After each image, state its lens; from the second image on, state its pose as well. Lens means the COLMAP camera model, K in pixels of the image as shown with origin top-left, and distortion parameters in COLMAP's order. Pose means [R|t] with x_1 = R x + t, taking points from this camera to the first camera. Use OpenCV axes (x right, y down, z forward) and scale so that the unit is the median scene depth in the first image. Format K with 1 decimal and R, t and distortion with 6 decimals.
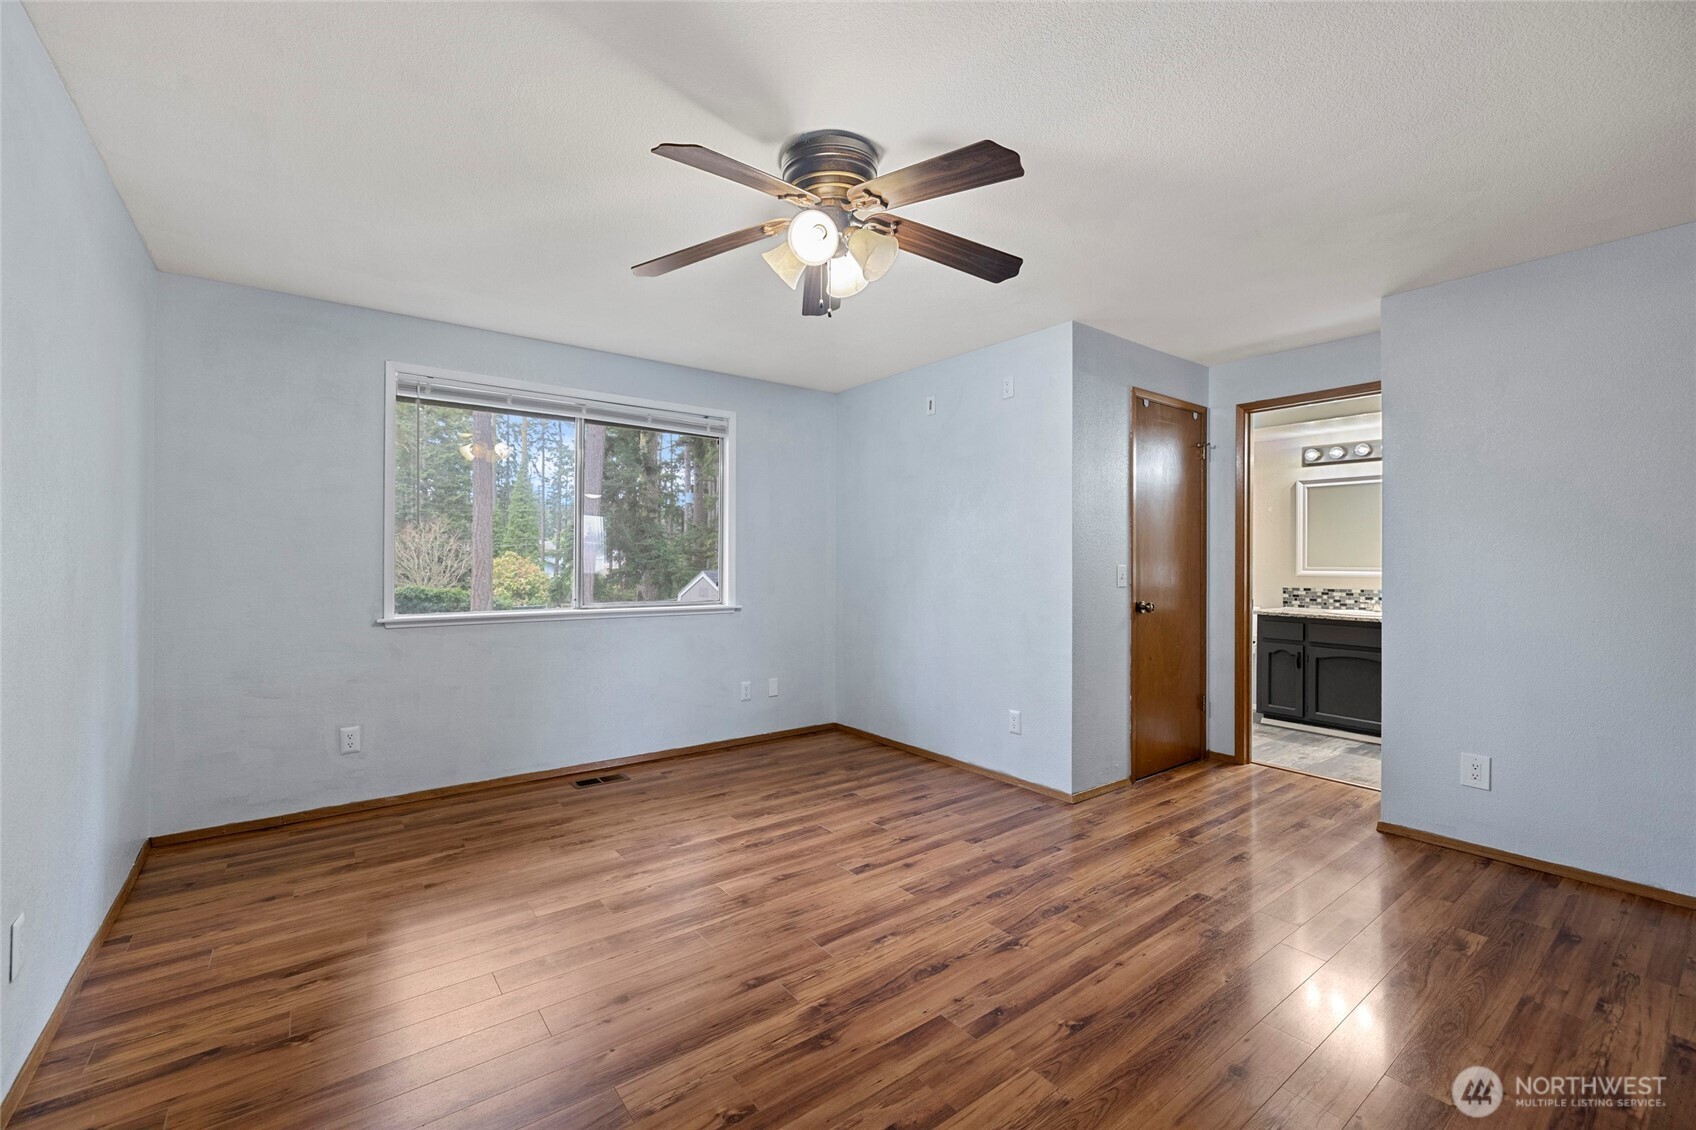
lens RADIAL K [[709.5, 0, 830.3], [0, 709.5, 553.6], [0, 0, 1]] dist [0.000544, 0.000091]
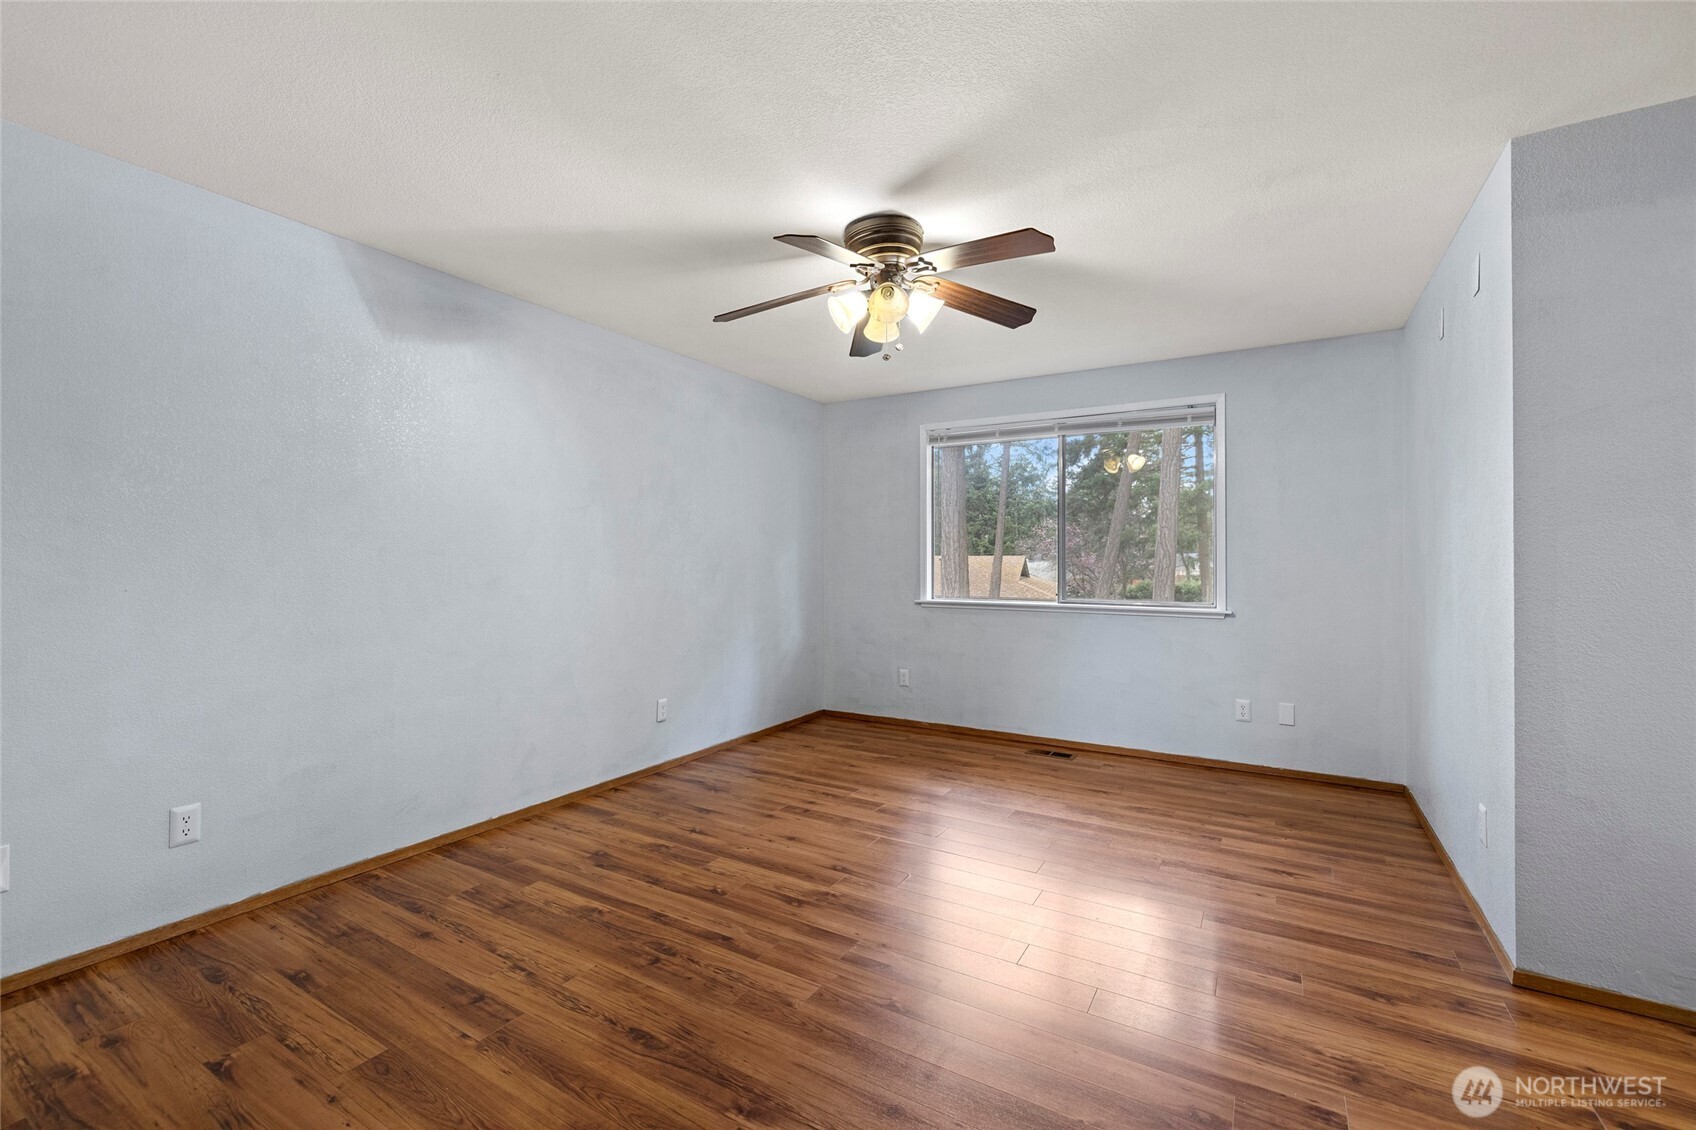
lens RADIAL K [[709.5, 0, 830.3], [0, 709.5, 553.6], [0, 0, 1]] dist [0.000544, 0.000091]
pose [[0.367312, -0.011731, -0.930024, 0.728283], [0.009610, 0.999915, -0.008817, 0.006356], [0.930048, -0.005699, 0.367393, 0.303844]]
